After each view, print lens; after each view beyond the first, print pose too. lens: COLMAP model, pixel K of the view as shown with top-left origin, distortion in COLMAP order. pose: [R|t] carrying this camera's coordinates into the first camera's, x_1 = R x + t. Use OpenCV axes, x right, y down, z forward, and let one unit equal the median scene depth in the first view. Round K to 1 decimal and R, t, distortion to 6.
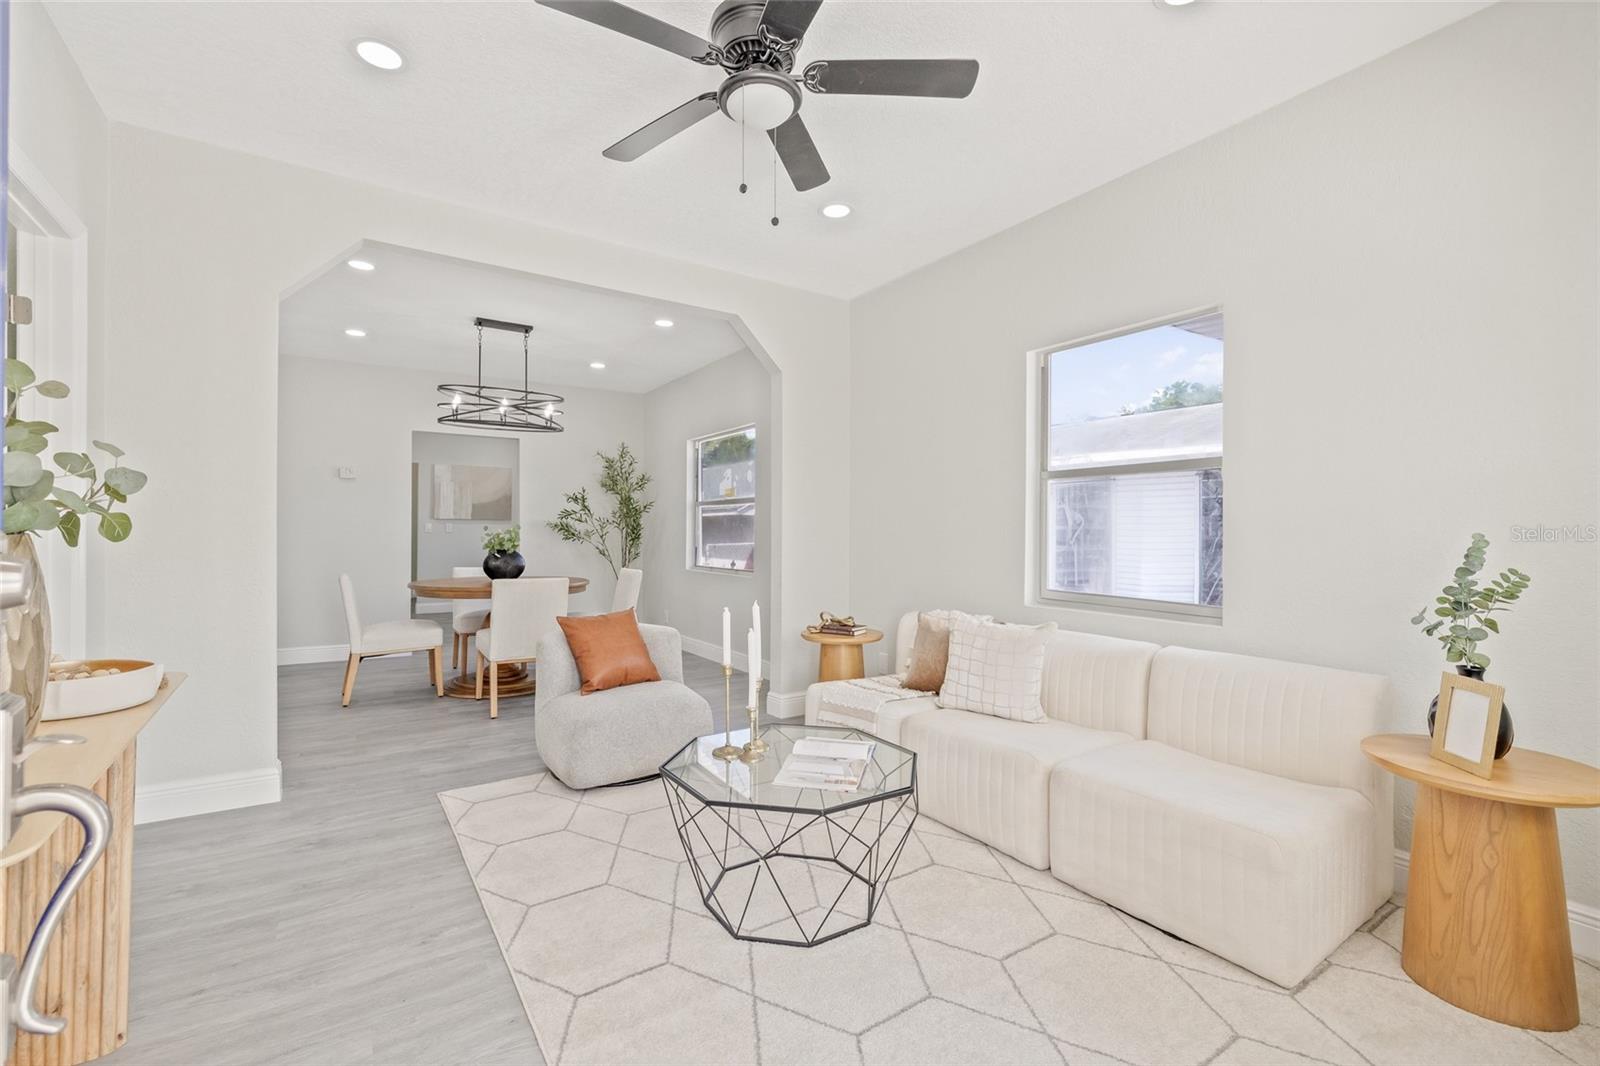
lens RADIAL K [[691.6, 0, 791.2], [0, 691.6, 519.0], [0, 0, 1]] dist [0.003544, 0.001156]
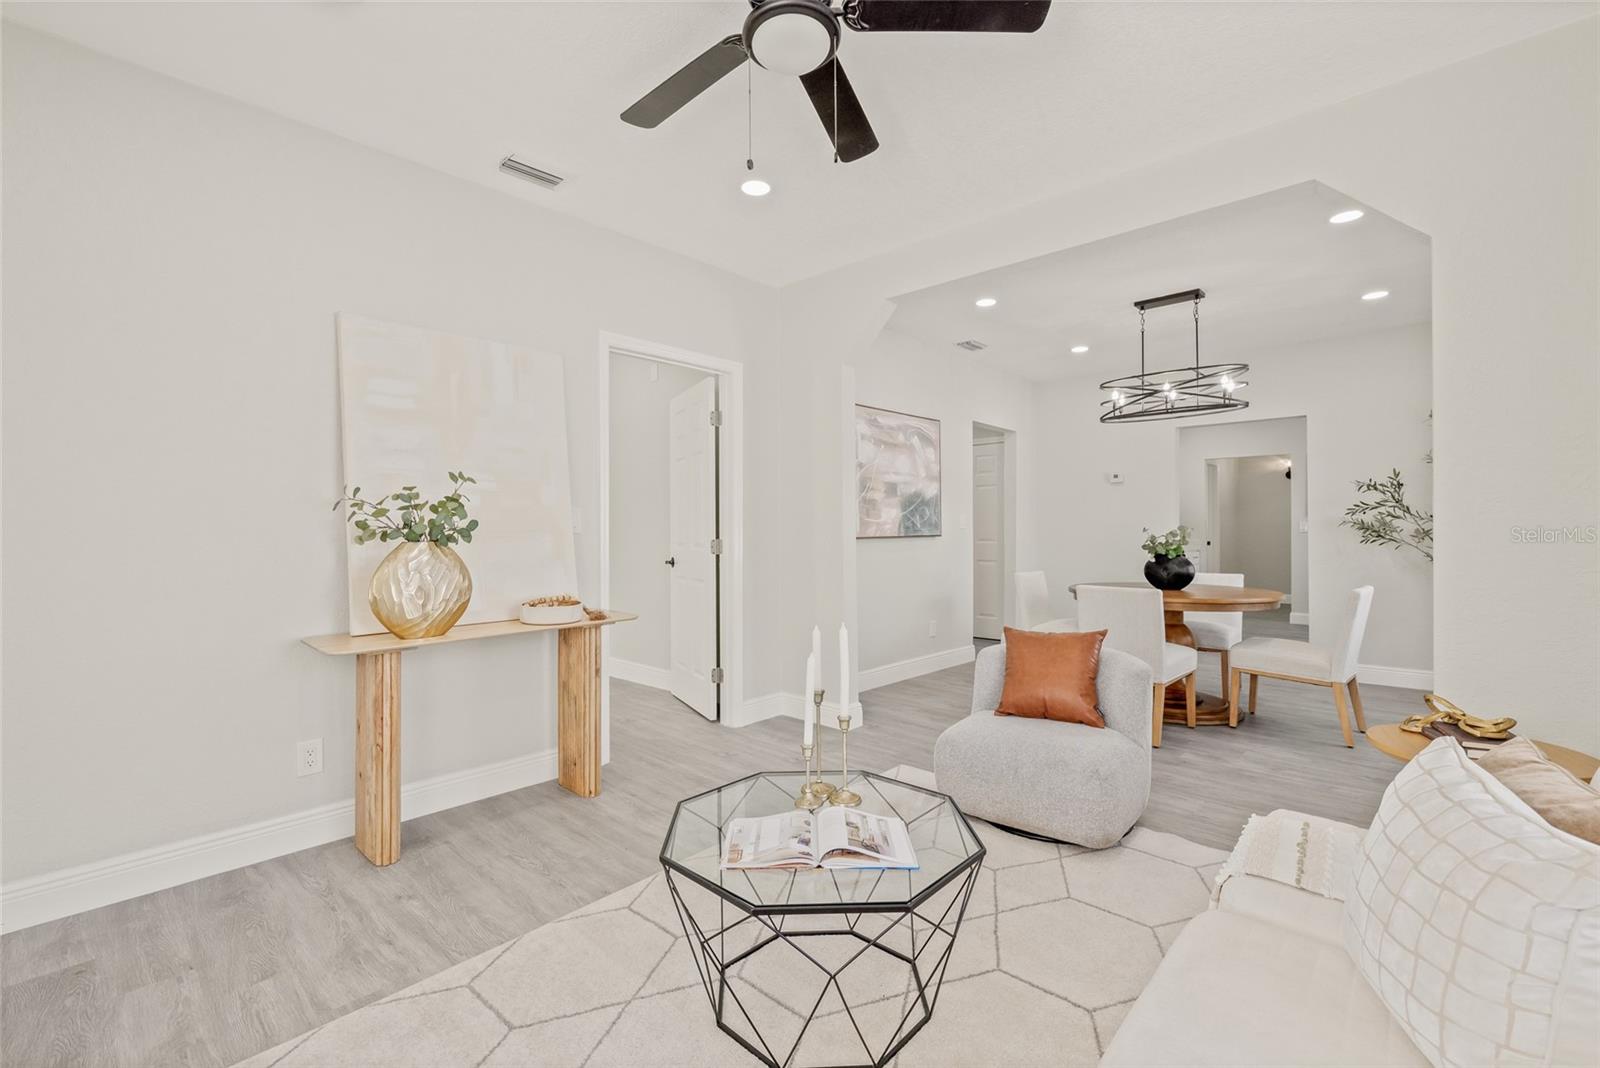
lens RADIAL K [[691.6, 0, 806.2], [0, 691.6, 530.1], [0, 0, 1]] dist [0.003544, 0.001156]
pose [[0.252396, -0.004108, -0.967615, 0.326710], [0.022861, 0.999737, 0.001719, 0.001878], [0.967354, -0.022554, 0.252423, 0.331129]]
